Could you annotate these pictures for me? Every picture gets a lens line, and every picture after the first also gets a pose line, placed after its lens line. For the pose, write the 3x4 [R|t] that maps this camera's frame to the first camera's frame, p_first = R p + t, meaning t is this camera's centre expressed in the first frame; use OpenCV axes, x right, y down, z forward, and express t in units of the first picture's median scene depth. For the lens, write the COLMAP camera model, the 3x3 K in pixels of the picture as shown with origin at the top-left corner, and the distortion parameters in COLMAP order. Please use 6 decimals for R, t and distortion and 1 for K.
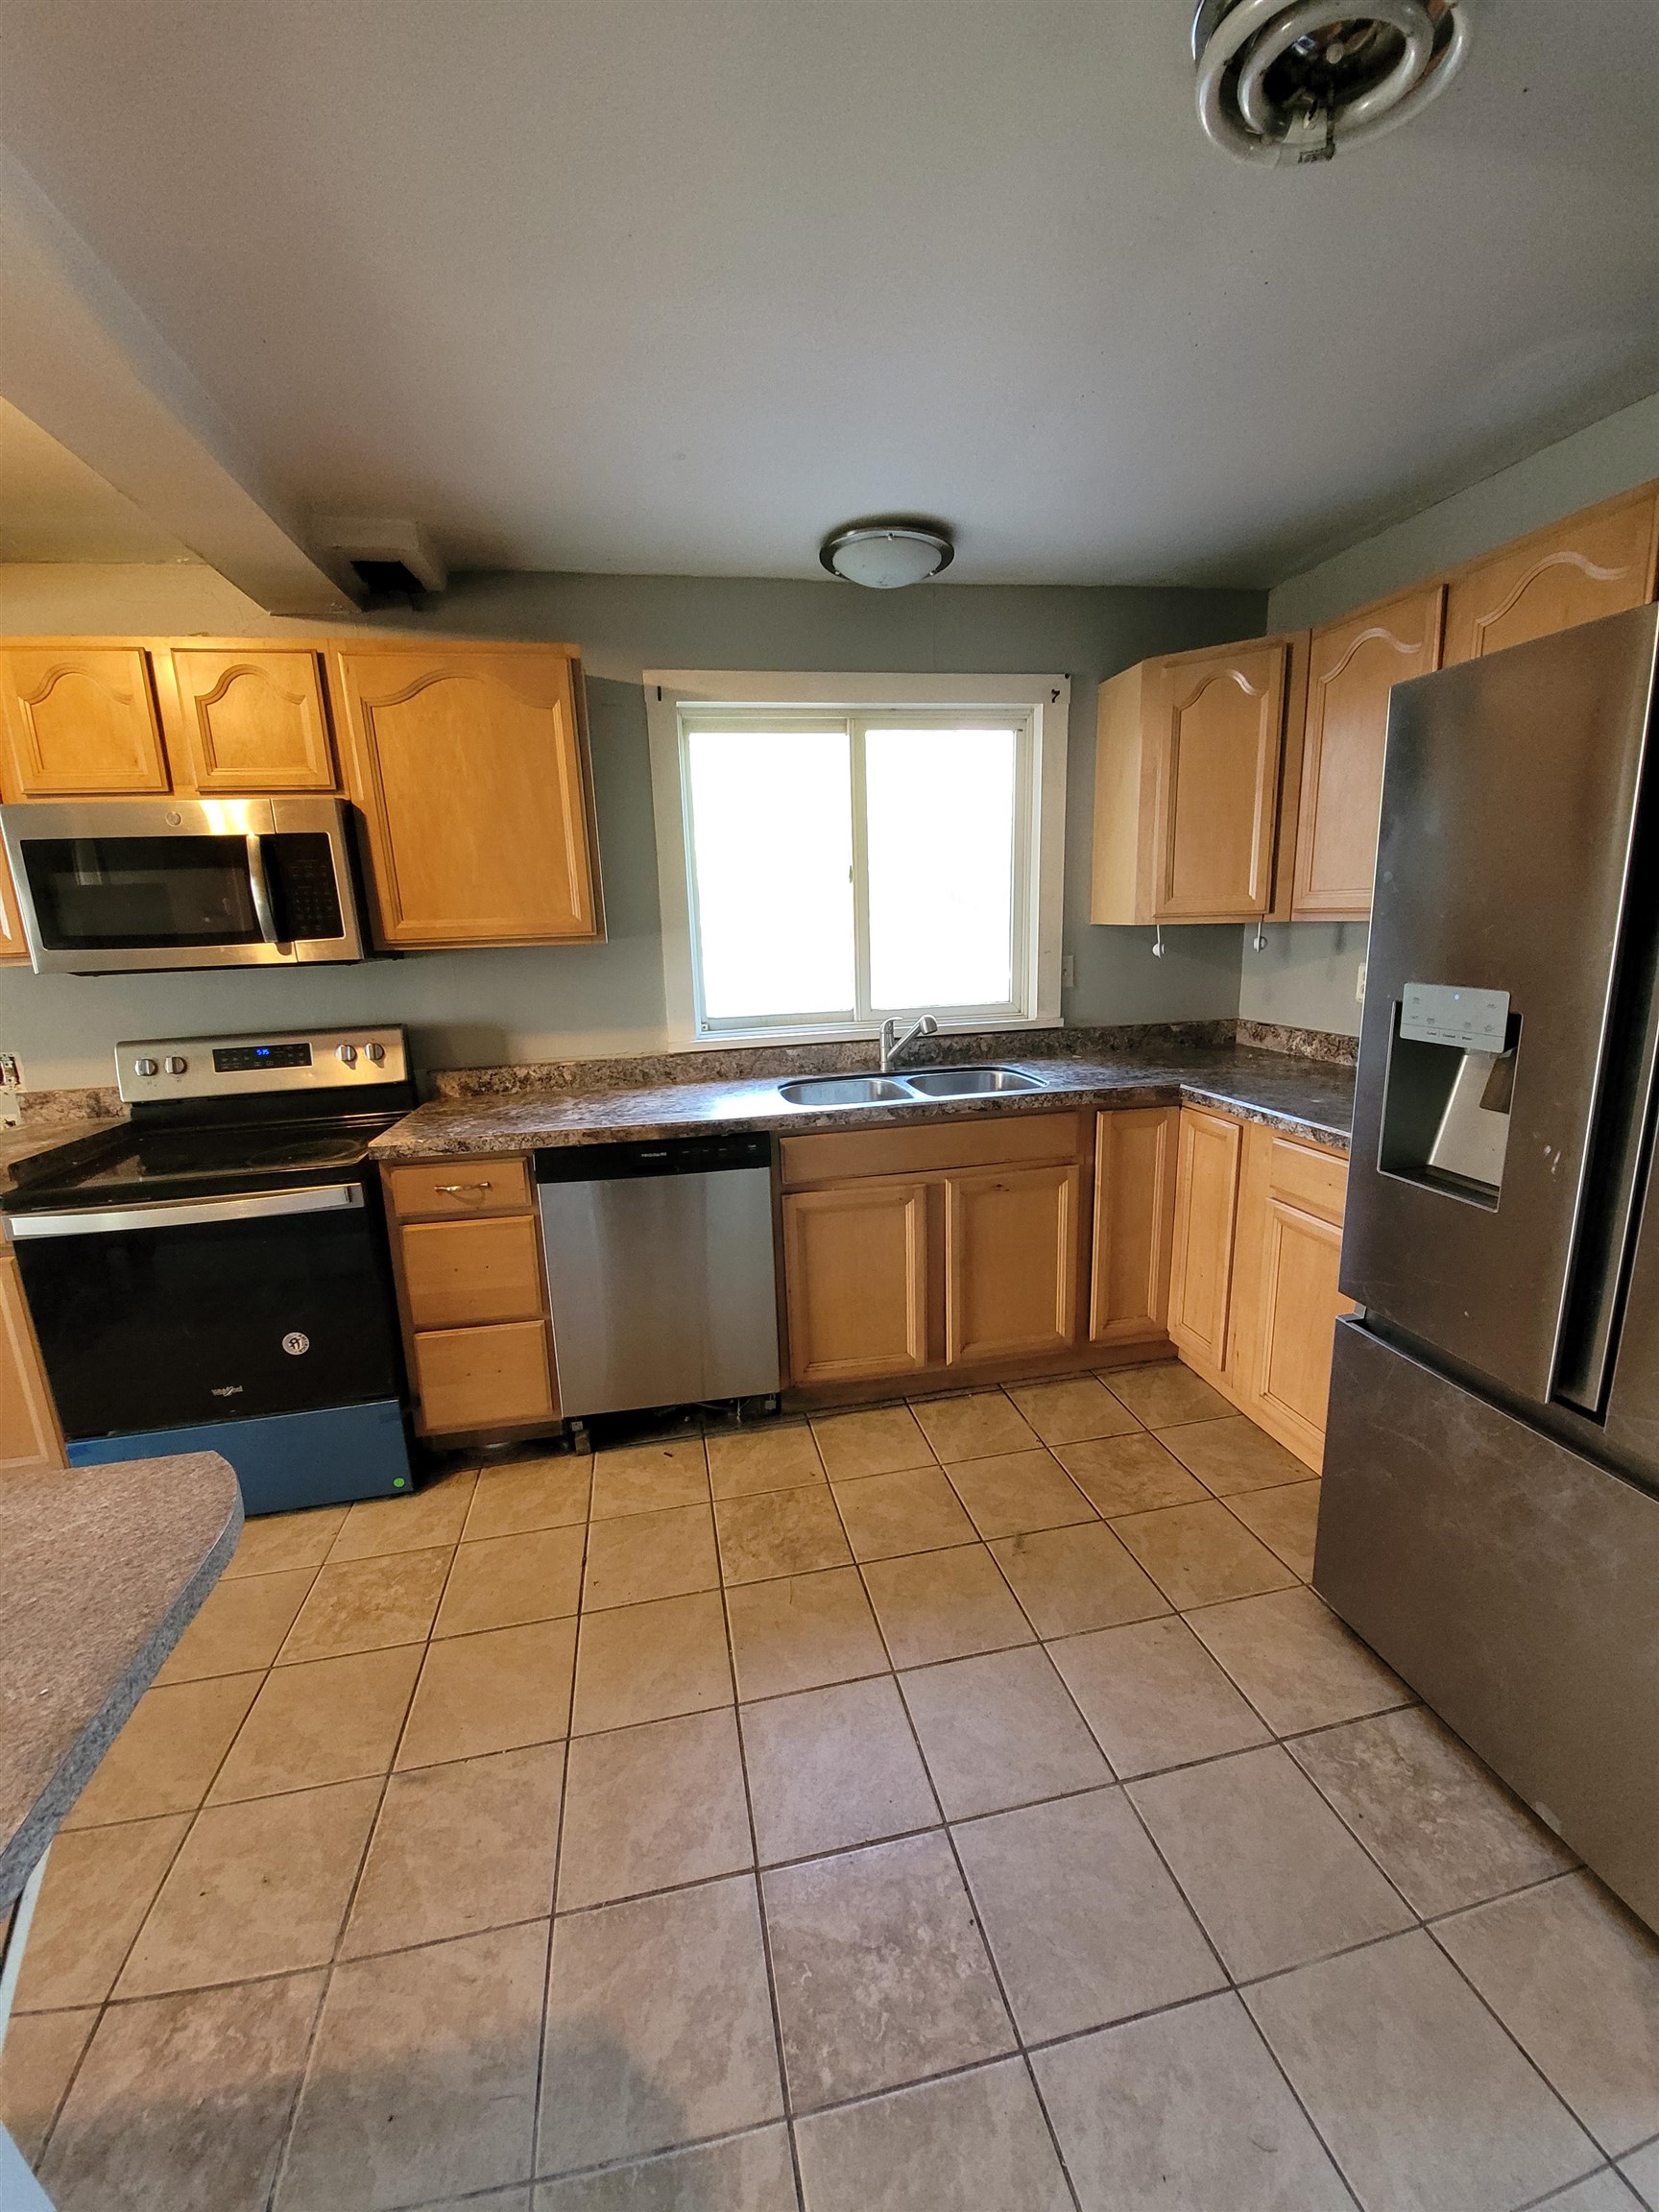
lens RADIAL K [[879.5, 0, 820.5], [0, 879.5, 1115.7], [0, 0, 1]] dist [0.009635, -0.014373]
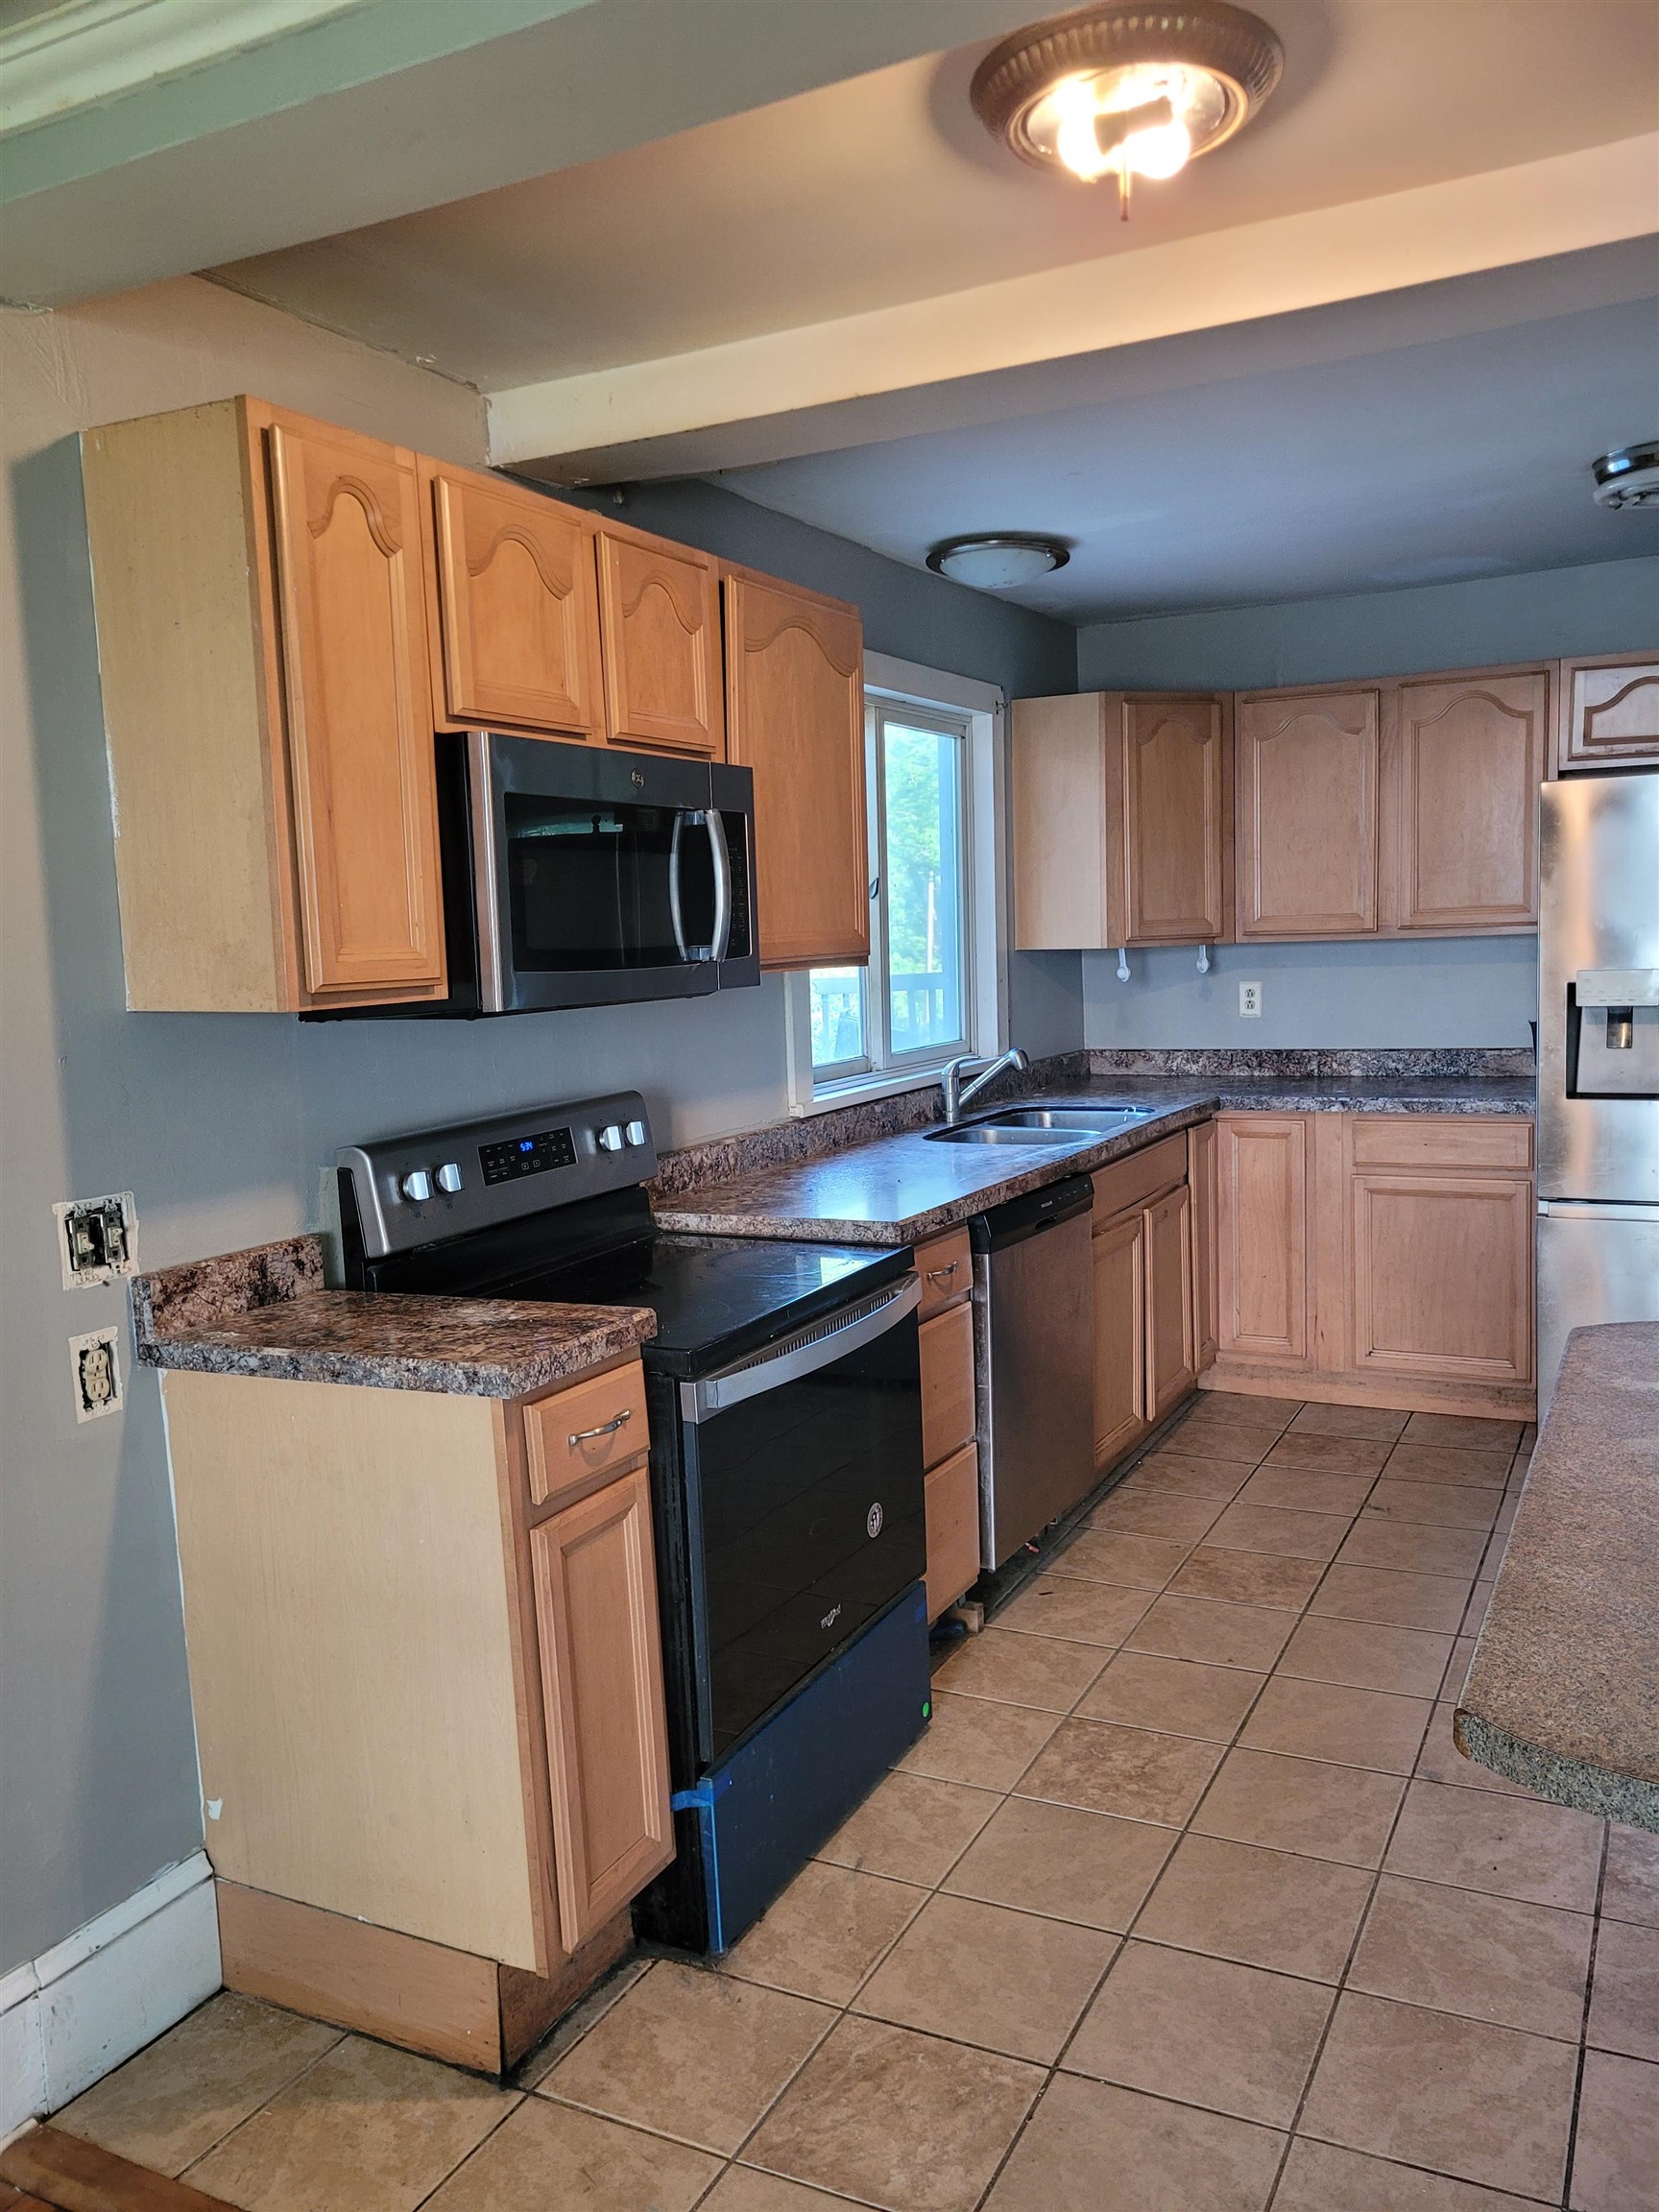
lens RADIAL K [[1687.8, 0, 850.1], [0, 1687.8, 1109.4], [0, 0, 1]] dist [0.052861, -0.053237]
pose [[0.614024, -0.072228, 0.785976, -1.384676], [0.186967, 0.980773, -0.055934, 0.009298], [-0.766823, 0.181296, 0.615722, 0.109939]]
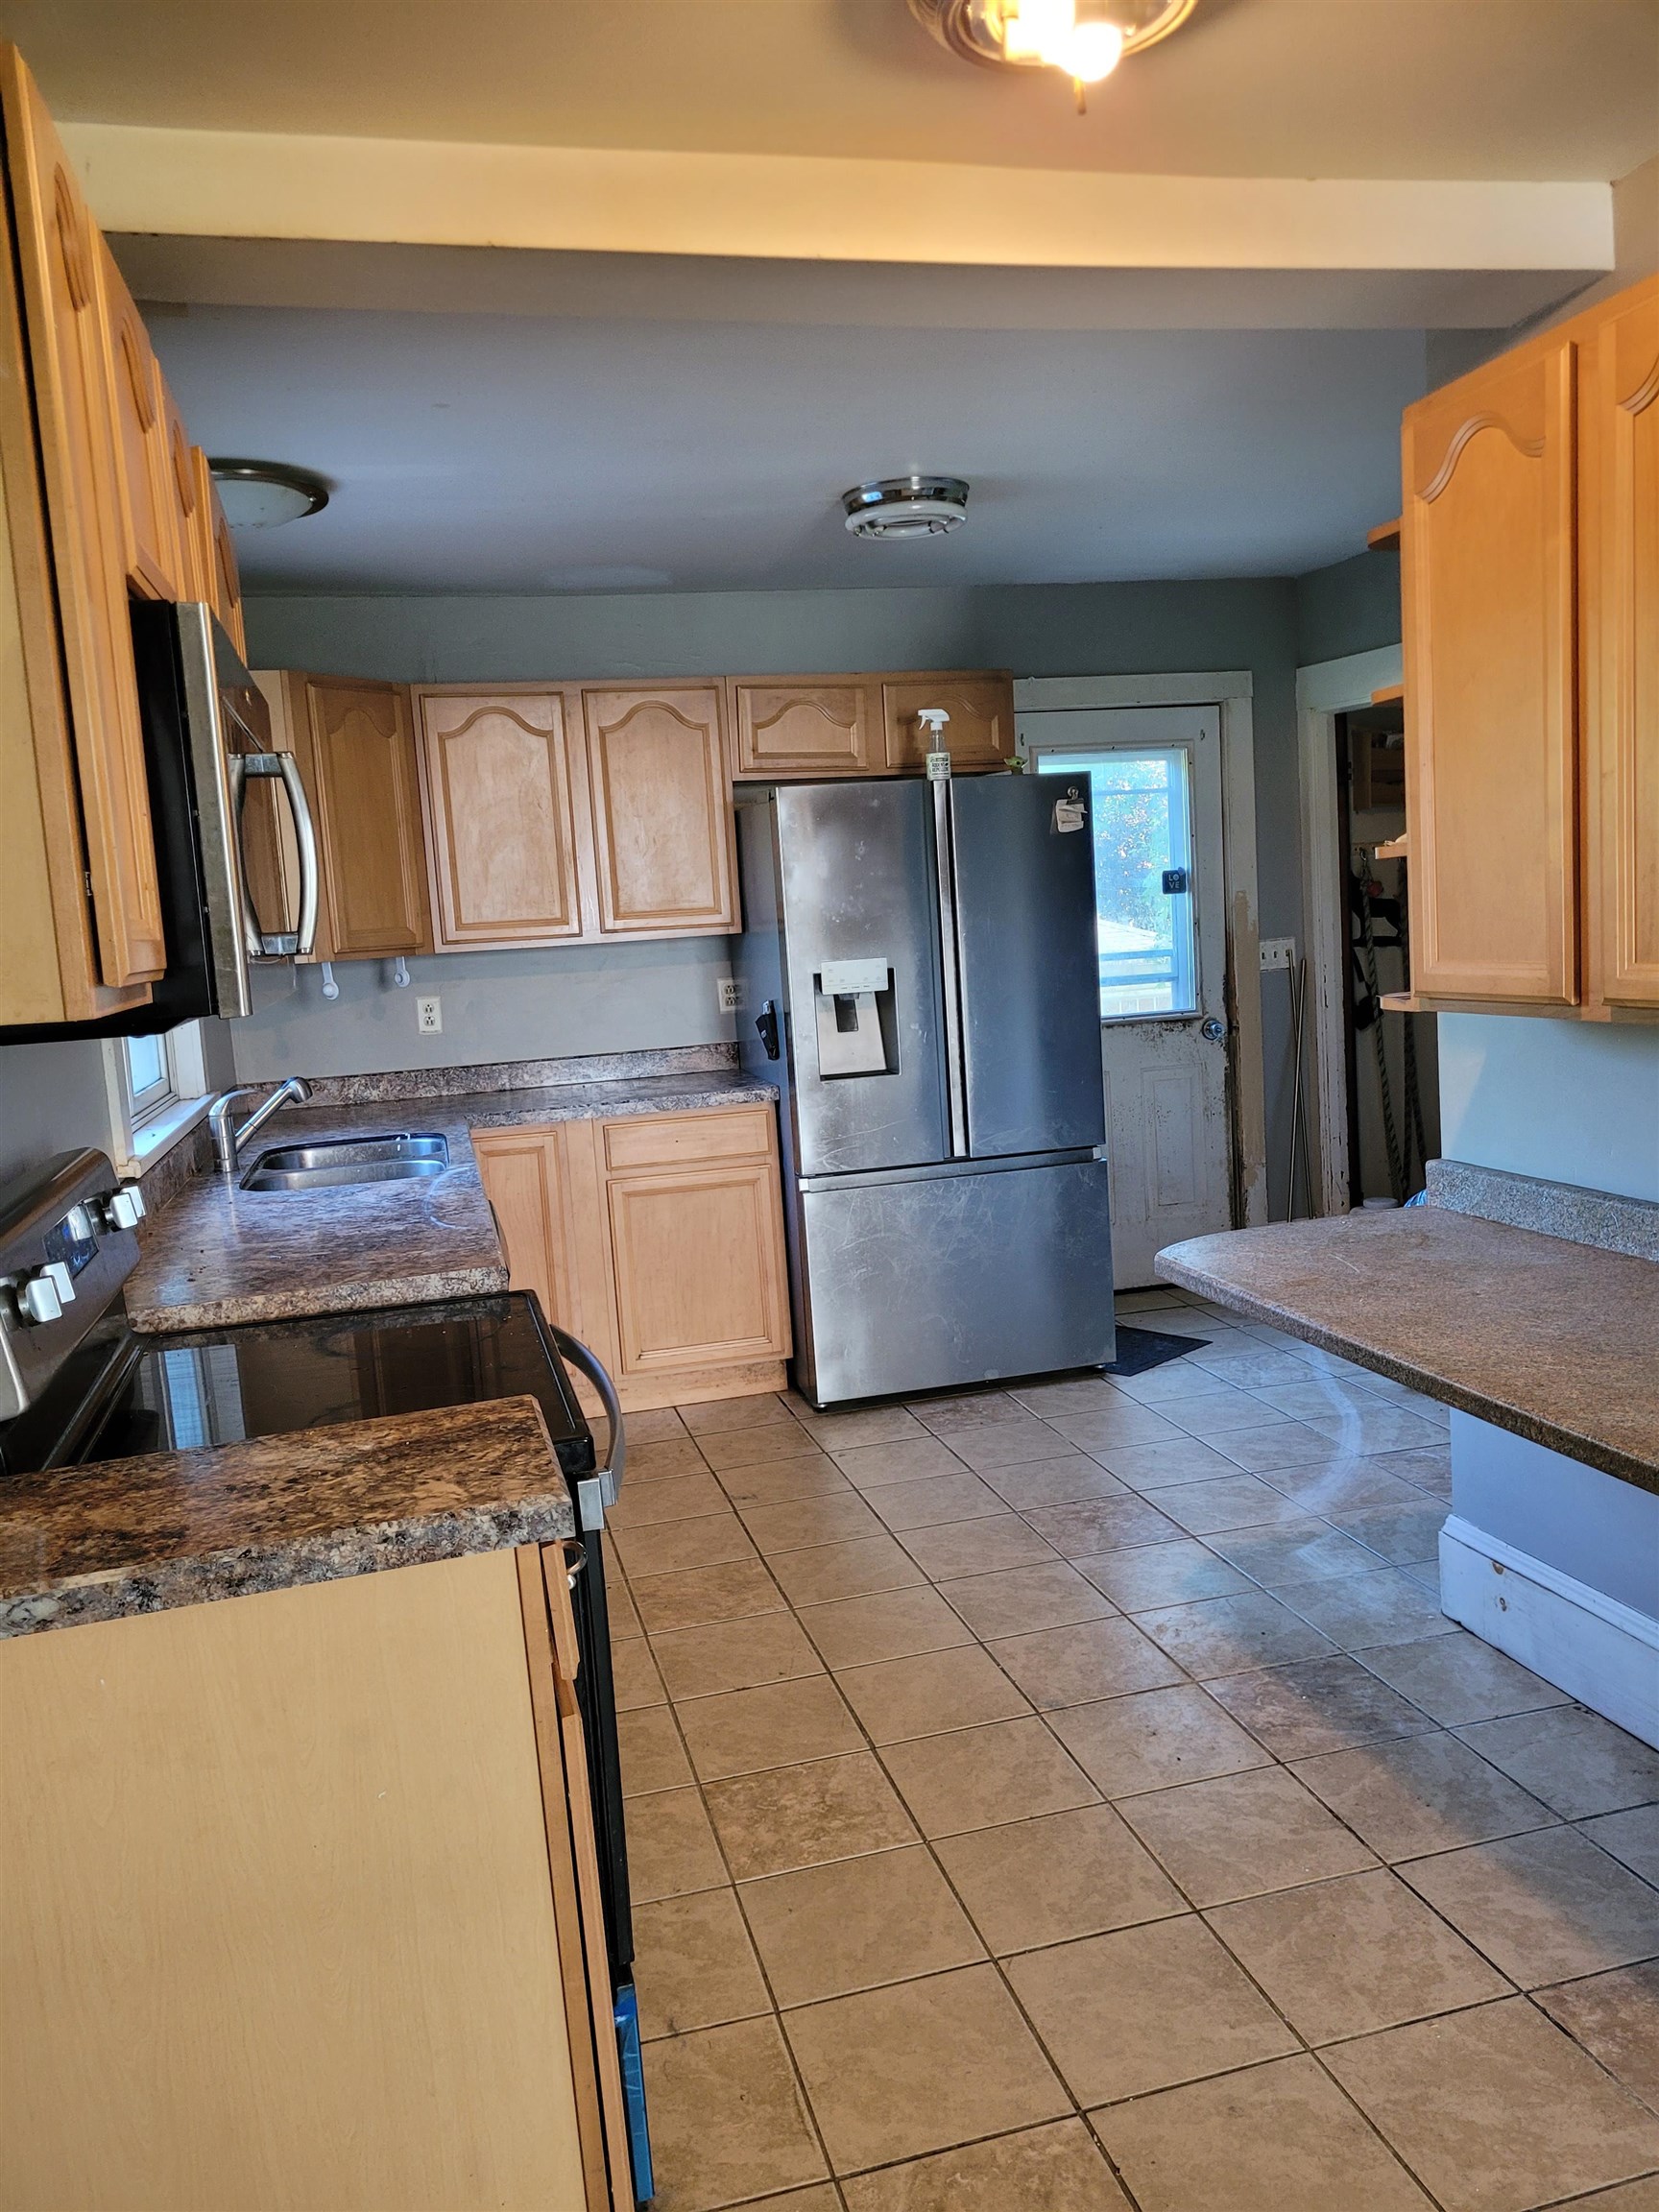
lens RADIAL K [[1687.8, 0, 850.1], [0, 1687.8, 1109.4], [0, 0, 1]] dist [0.052861, -0.053237]
pose [[-0.068176, -0.080362, 0.994431, -1.425946], [0.282246, 0.954478, 0.096484, -0.099198], [-0.956916, 0.287252, -0.042390, 0.656966]]
